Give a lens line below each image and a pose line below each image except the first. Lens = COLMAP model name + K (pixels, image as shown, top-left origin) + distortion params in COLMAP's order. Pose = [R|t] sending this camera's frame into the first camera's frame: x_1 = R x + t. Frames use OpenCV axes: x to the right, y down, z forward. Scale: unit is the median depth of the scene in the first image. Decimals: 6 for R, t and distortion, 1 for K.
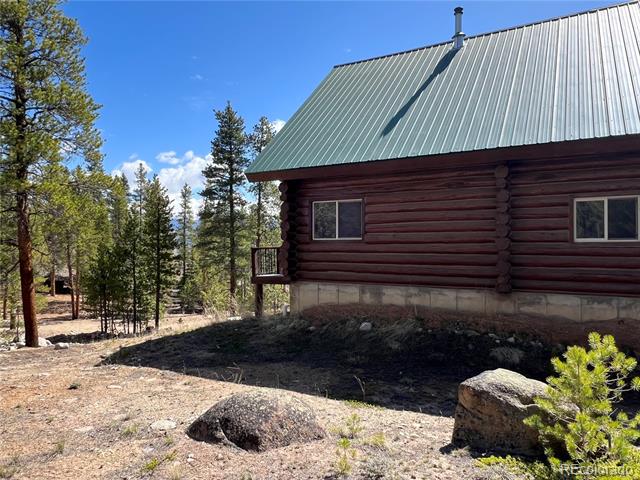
lens RADIAL K [[423.9, 0, 320.3], [0, 423.9, 238.8], [0, 0, 1]] dist [-0.013217, 0.000009]
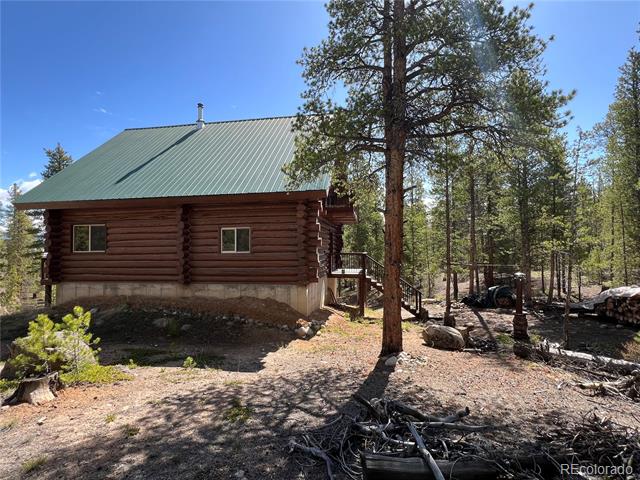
lens RADIAL K [[305.3, 0, 320.0], [0, 305.3, 243.2], [0, 0, 1]] dist [-0.001153, -0.000539]
pose [[0.941911, 0.006165, 0.335805, 0.480749], [0.001680, 0.999733, -0.023065, -0.003158], [-0.335857, 0.022289, 0.941649, -0.266852]]
